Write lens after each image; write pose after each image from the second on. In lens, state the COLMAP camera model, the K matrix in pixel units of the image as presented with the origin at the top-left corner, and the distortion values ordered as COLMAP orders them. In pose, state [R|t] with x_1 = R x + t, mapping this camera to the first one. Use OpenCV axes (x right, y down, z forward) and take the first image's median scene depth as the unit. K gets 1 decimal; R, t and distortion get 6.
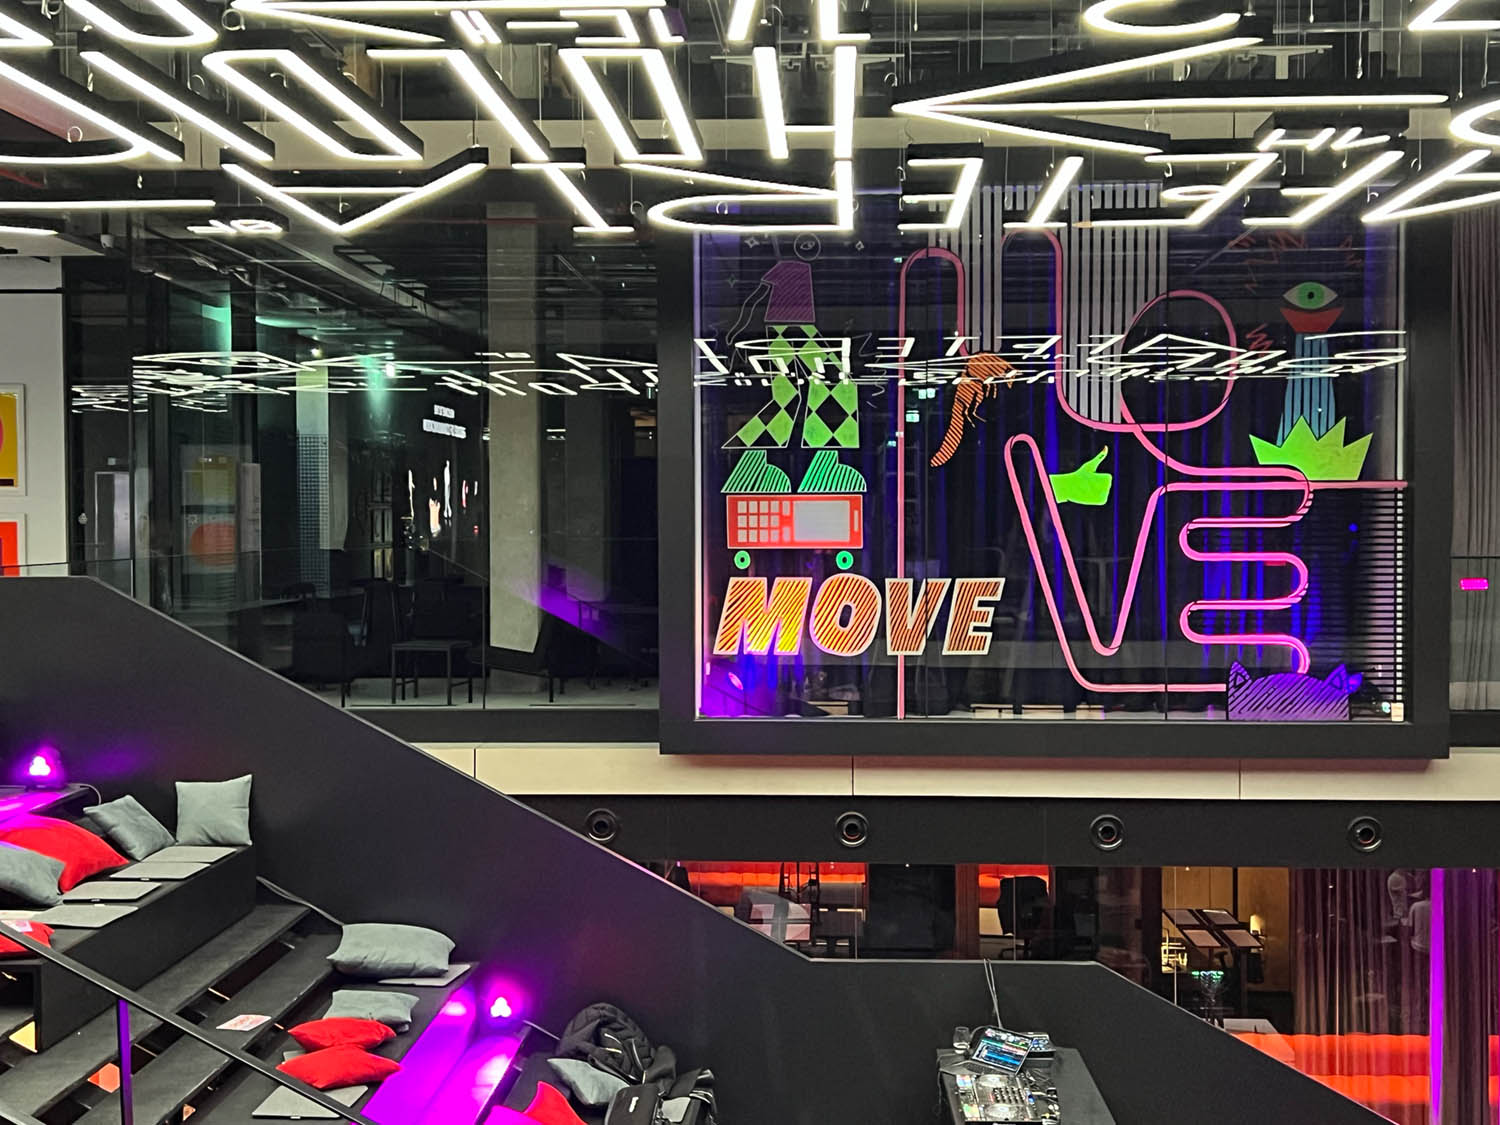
lens RADIAL K [[1954.3, 0, 751.7], [0, 1954.3, 564.3], [0, 0, 1]] dist [0.102185, 0.000000]
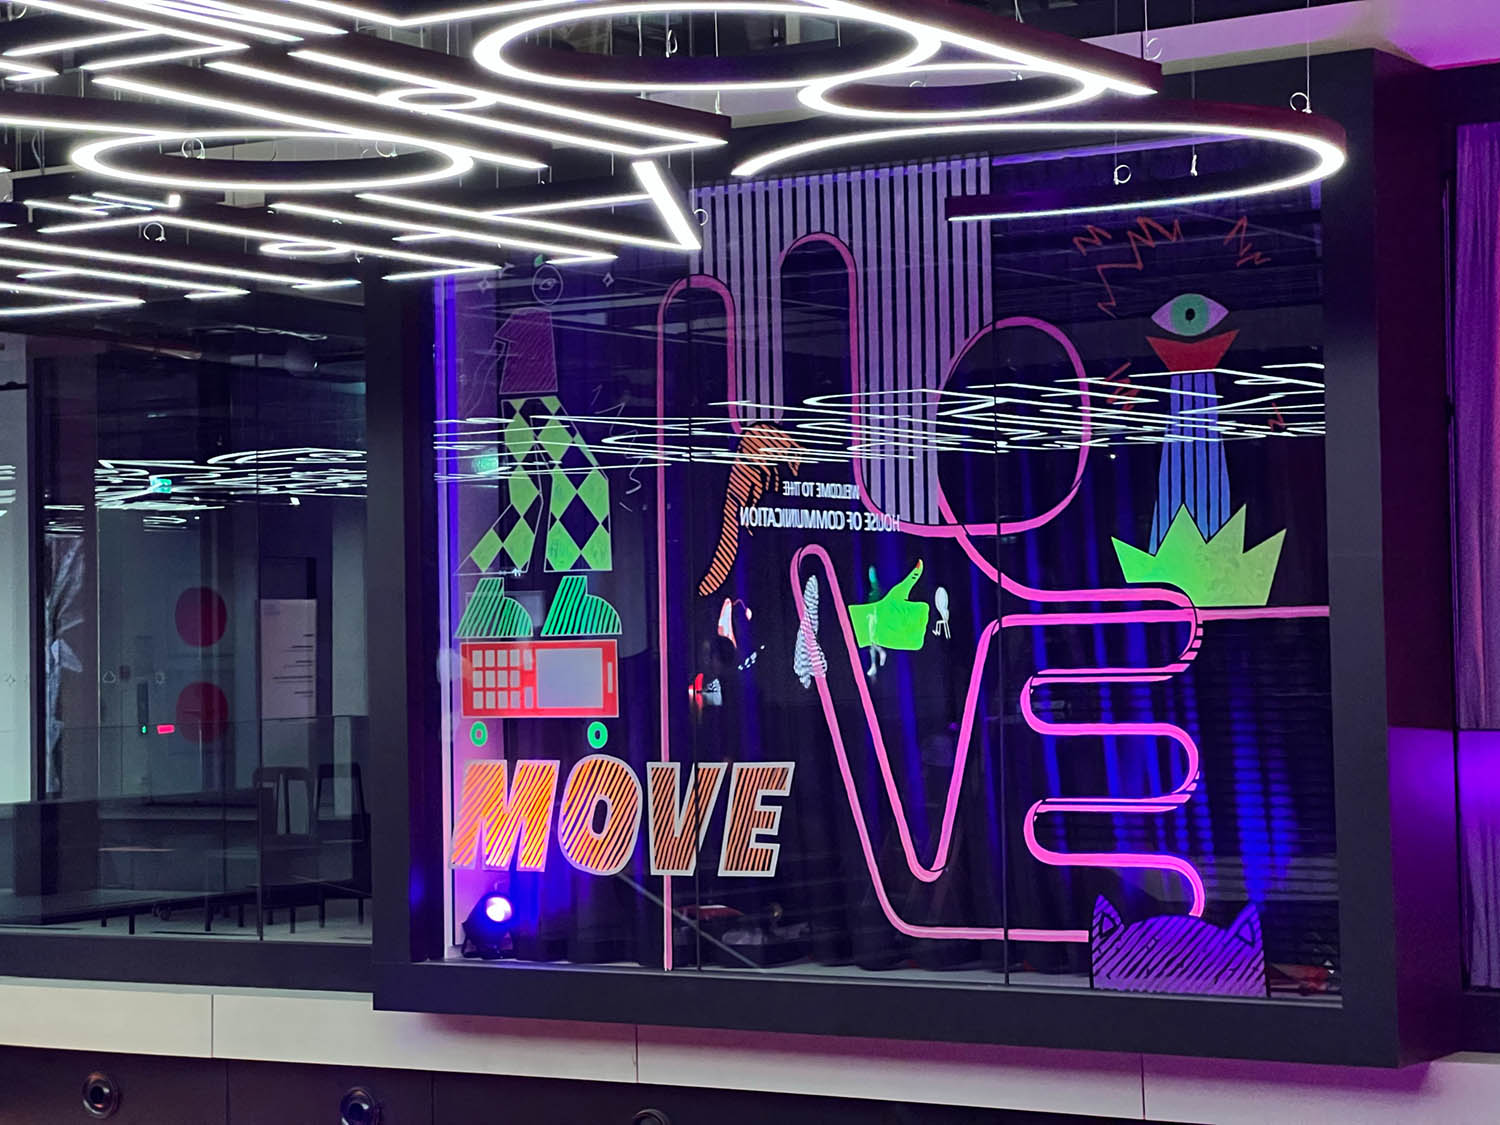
lens RADIAL K [[3364.4, 0, 750.9], [0, 3364.4, 560.6], [0, 0, 1]] dist [0.132554, 0.000000]
pose [[0.870194, -0.025850, -0.492030, 0.678039], [-0.001235, 0.998505, -0.054642, 0.001327], [0.492707, 0.048157, 0.868862, -0.001262]]
